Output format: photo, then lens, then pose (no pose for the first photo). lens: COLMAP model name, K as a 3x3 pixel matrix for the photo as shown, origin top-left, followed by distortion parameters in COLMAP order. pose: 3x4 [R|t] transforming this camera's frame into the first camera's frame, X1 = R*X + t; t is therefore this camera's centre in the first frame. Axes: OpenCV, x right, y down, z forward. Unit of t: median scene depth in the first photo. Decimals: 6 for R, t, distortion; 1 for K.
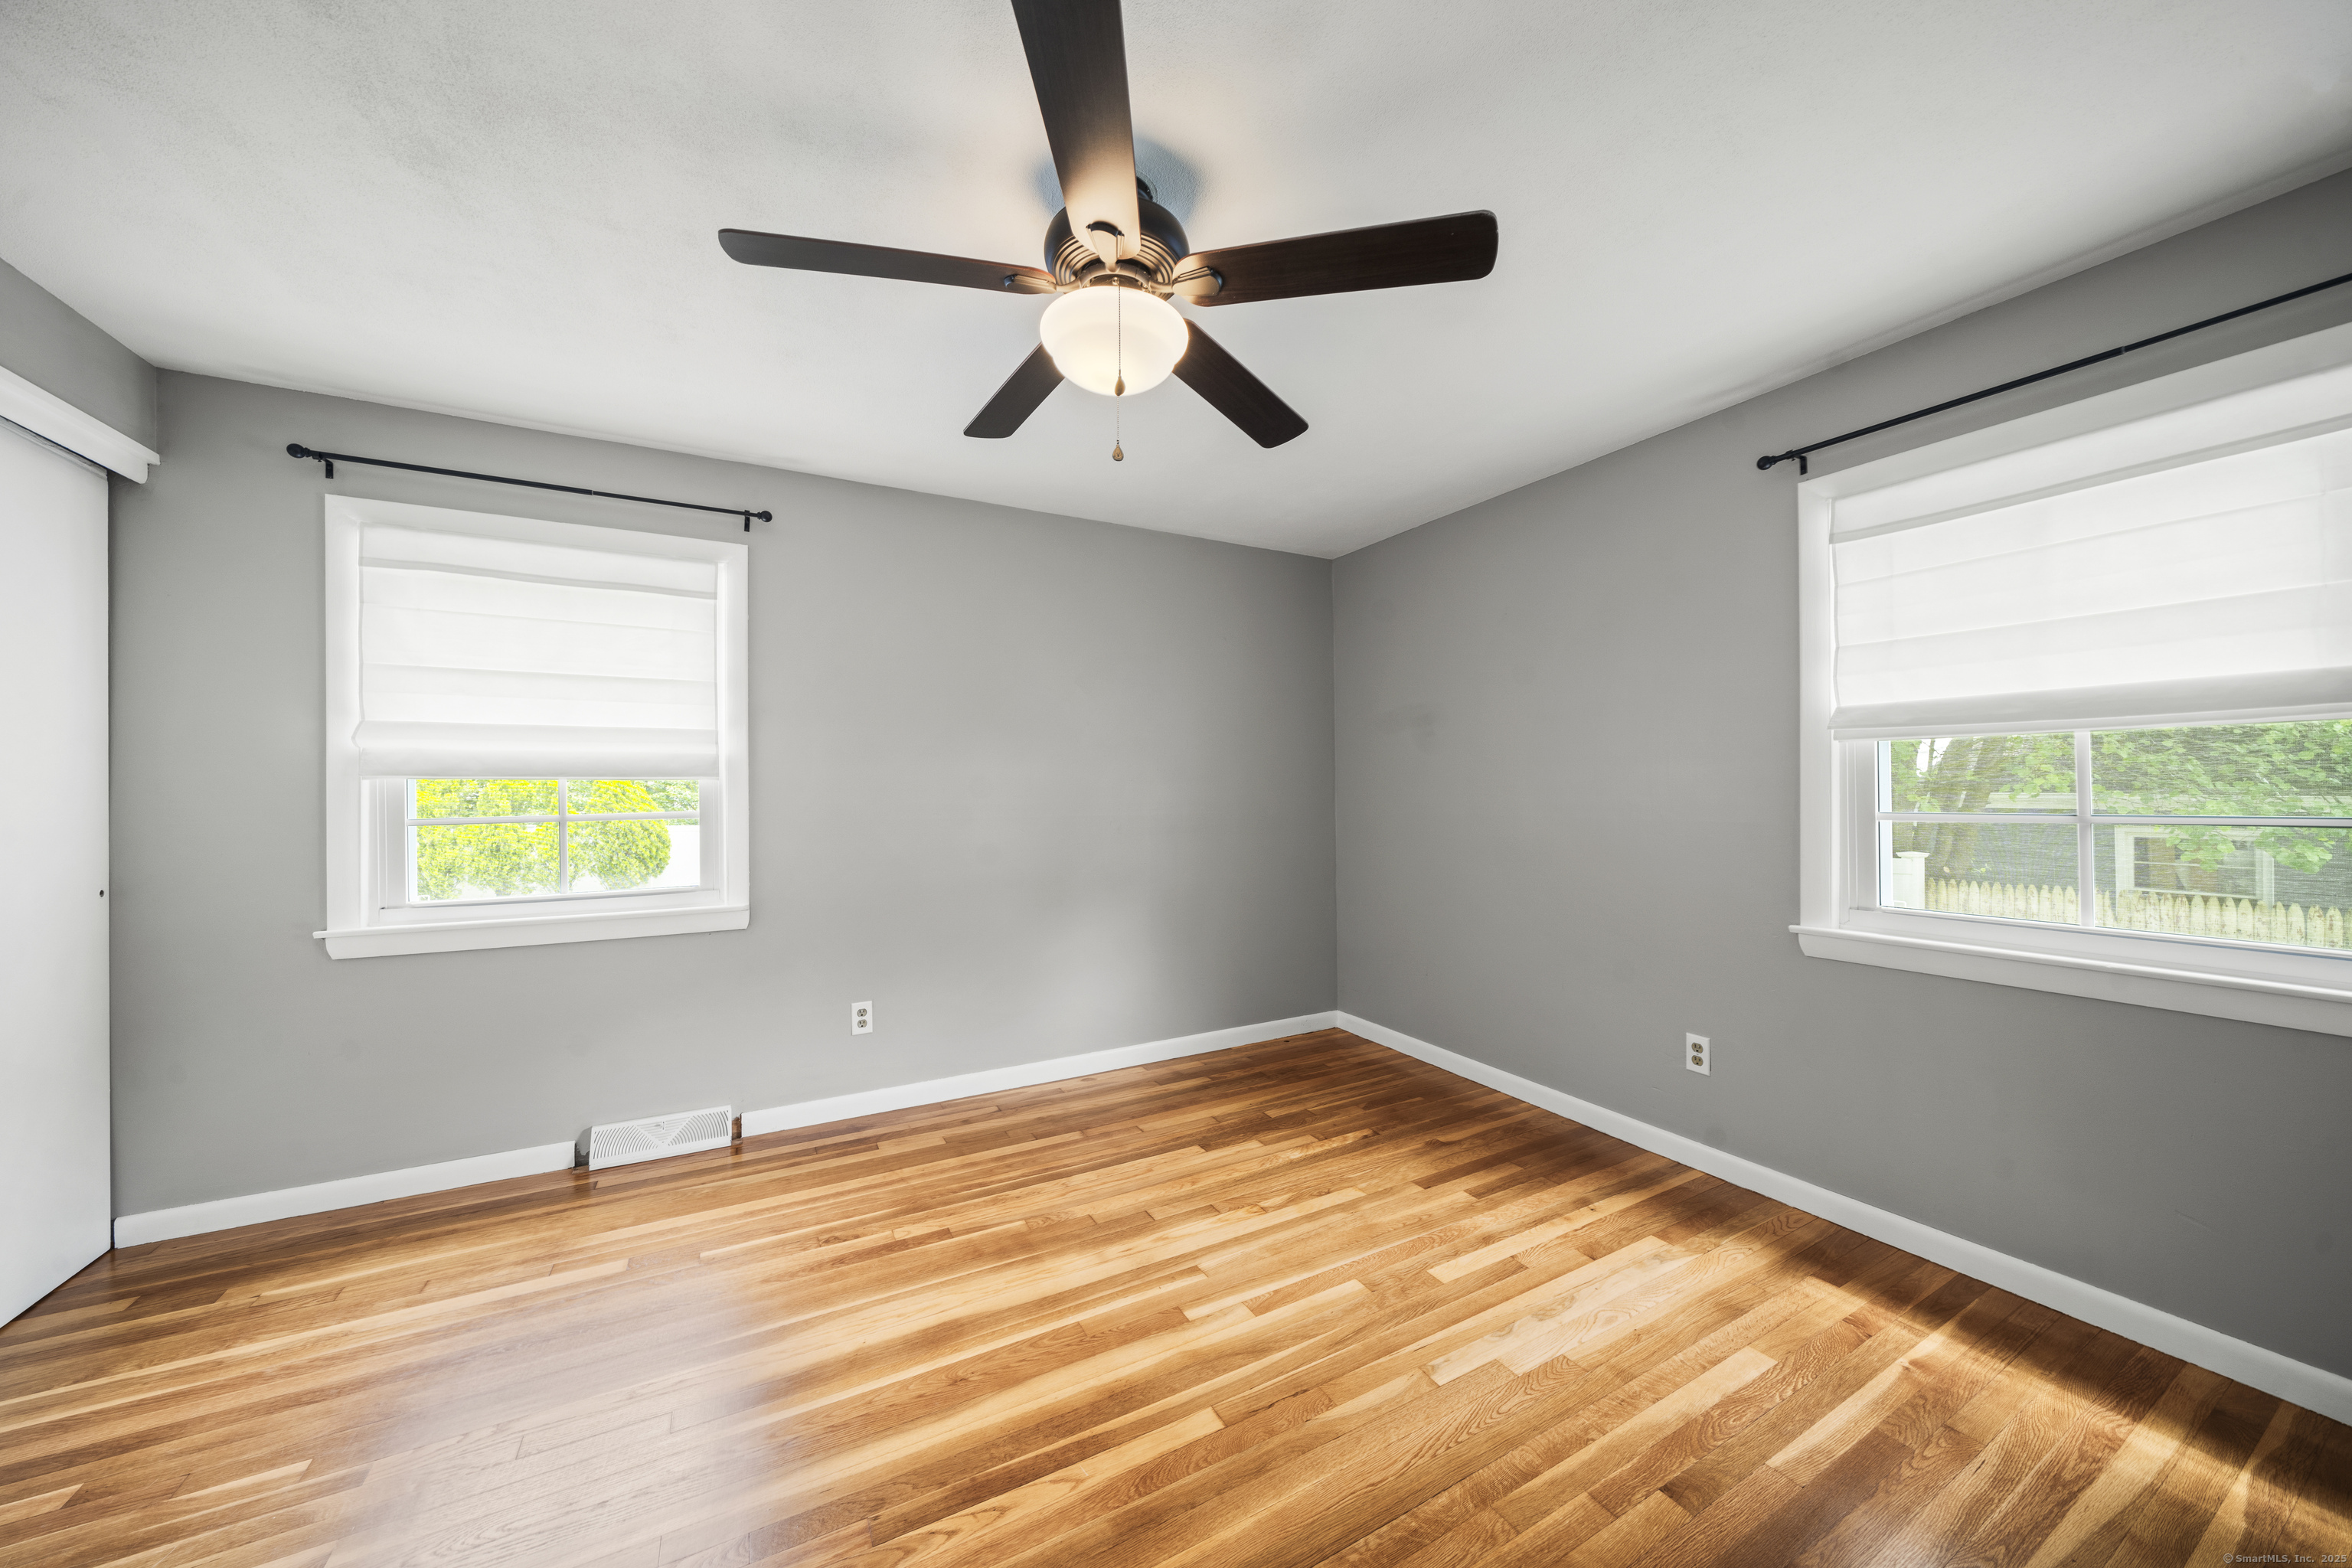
lens RADIAL K [[798.2, 0, 1172.1], [0, 798.2, 787.8], [0, 0, 1]] dist [-0.005766, 0.000012]
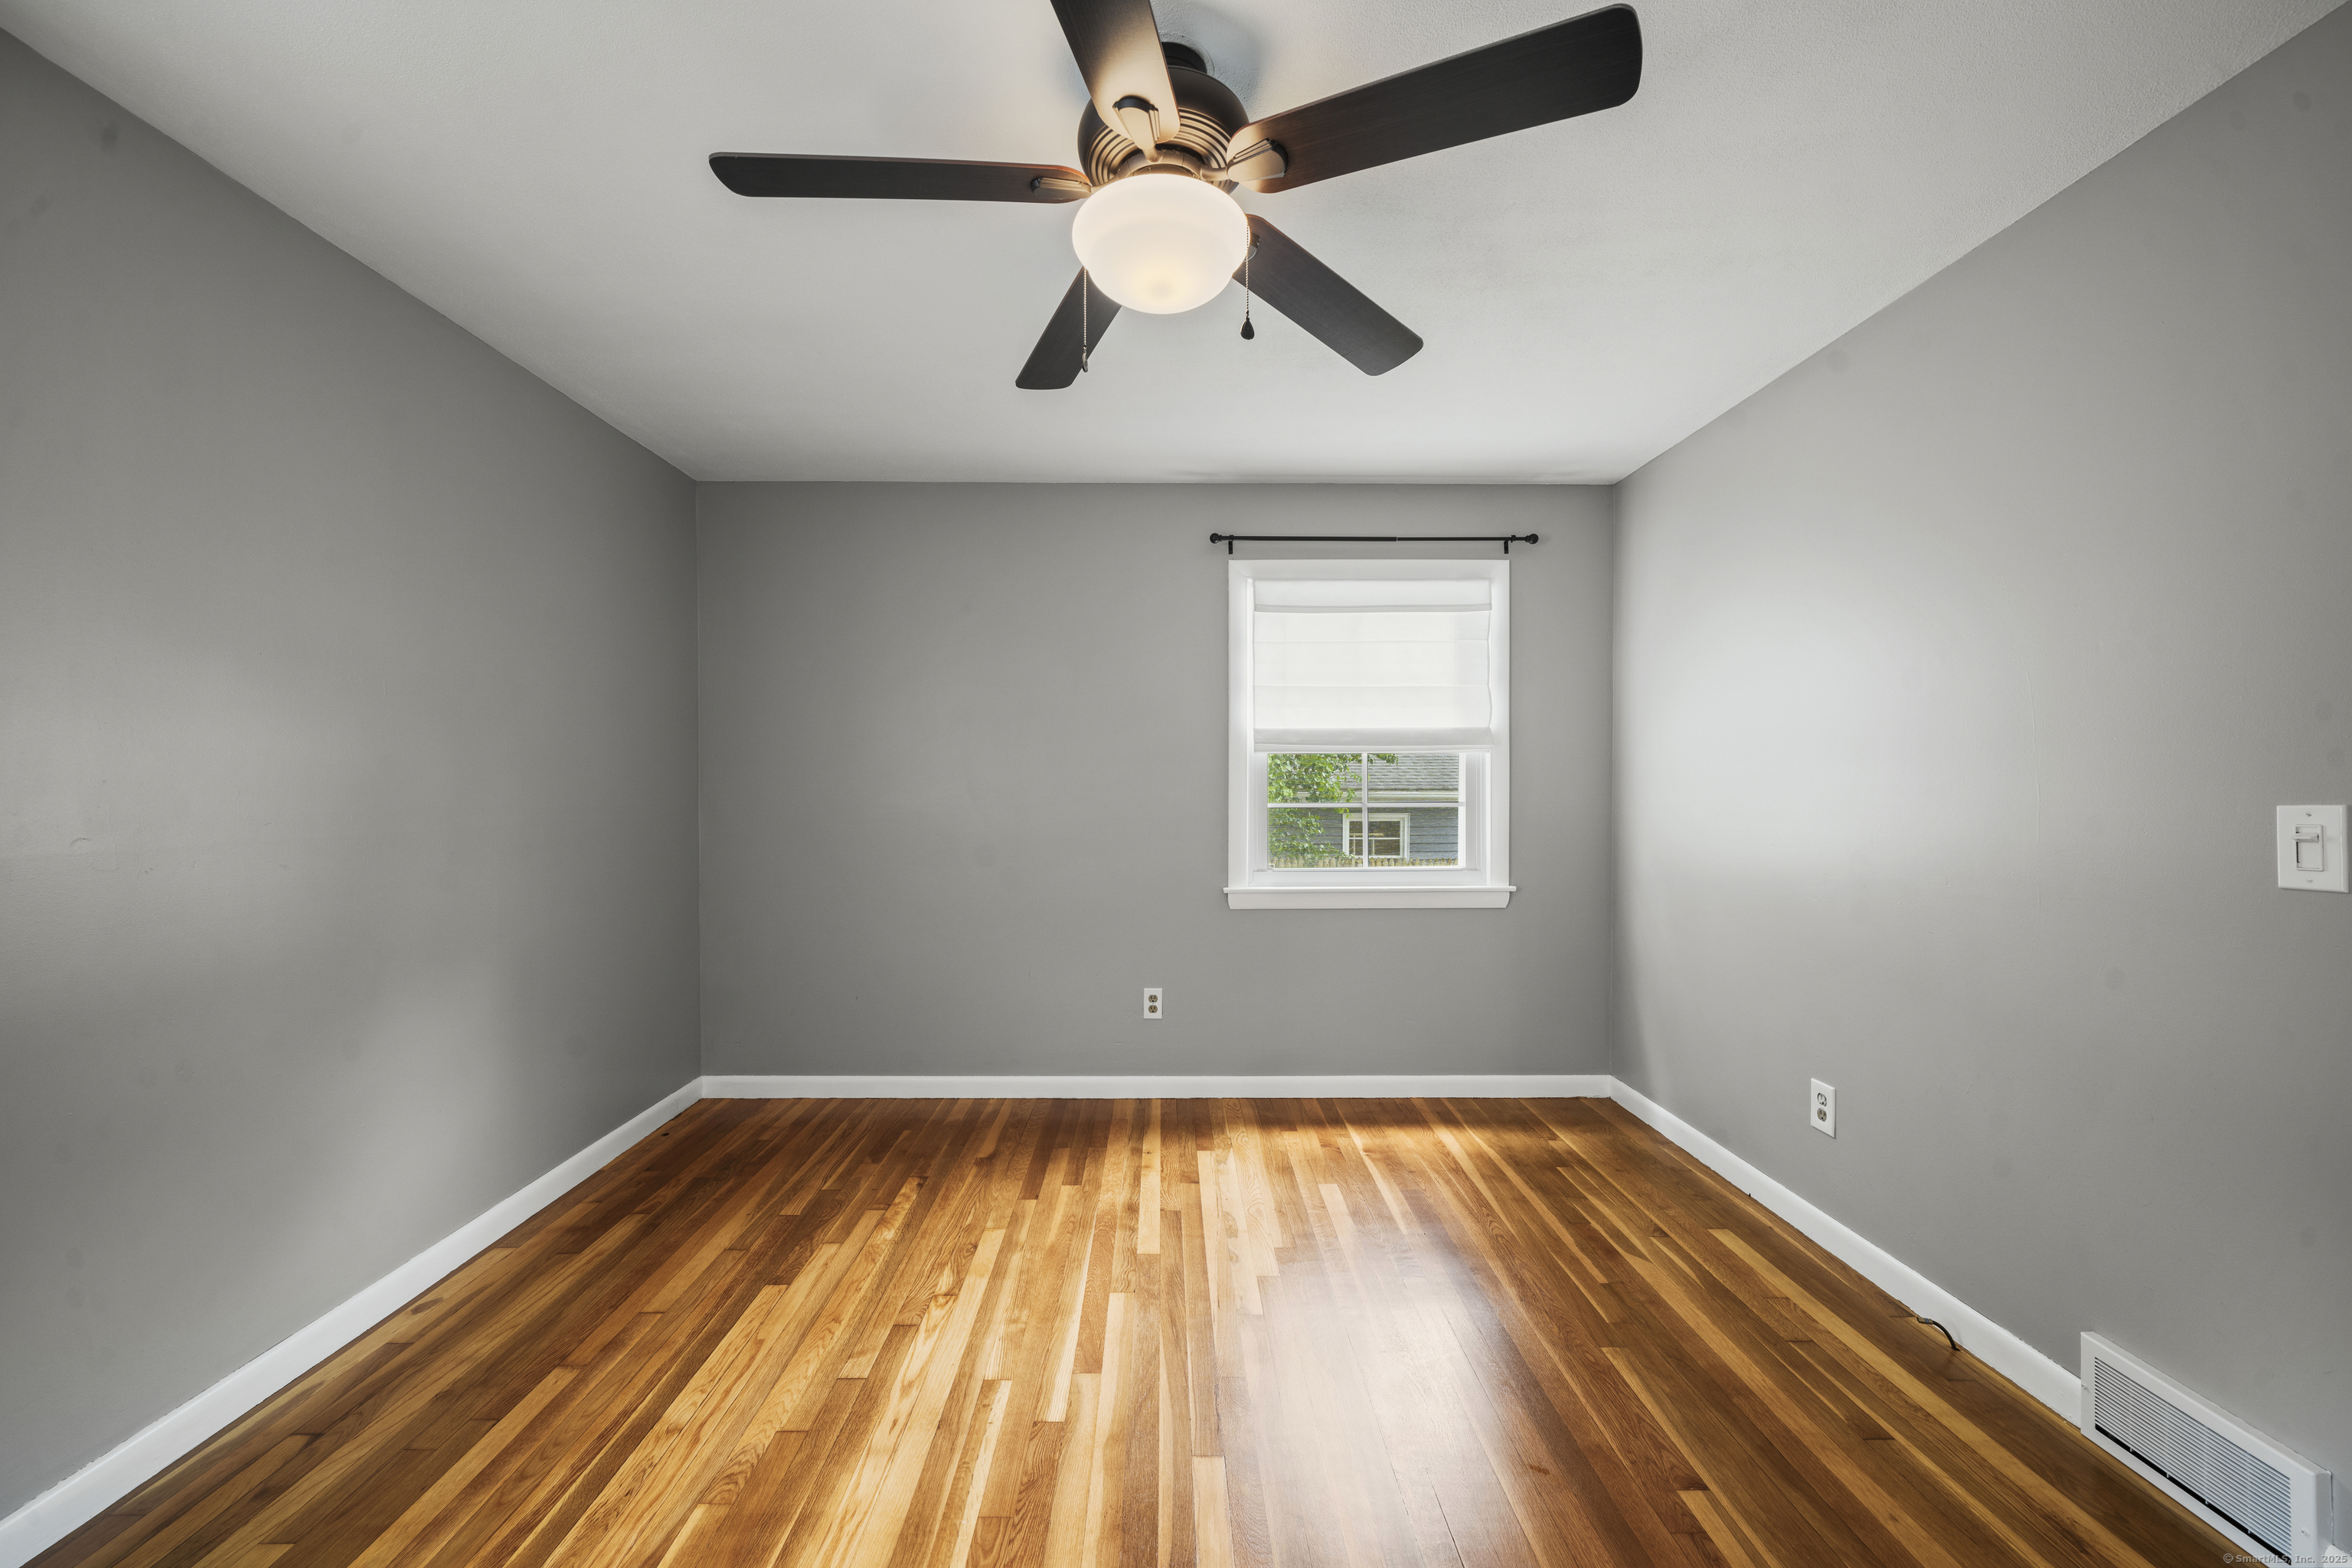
lens RADIAL K [[899.0, 0, 1171.1], [0, 899.0, 776.0], [0, 0, 1]] dist [-0.001196, -0.000213]
pose [[0.469289, 0.015395, 0.882911, -0.542188], [-0.005469, 0.999880, -0.014528, 0.006719], [-0.883028, 0.001989, 0.469316, 0.327166]]
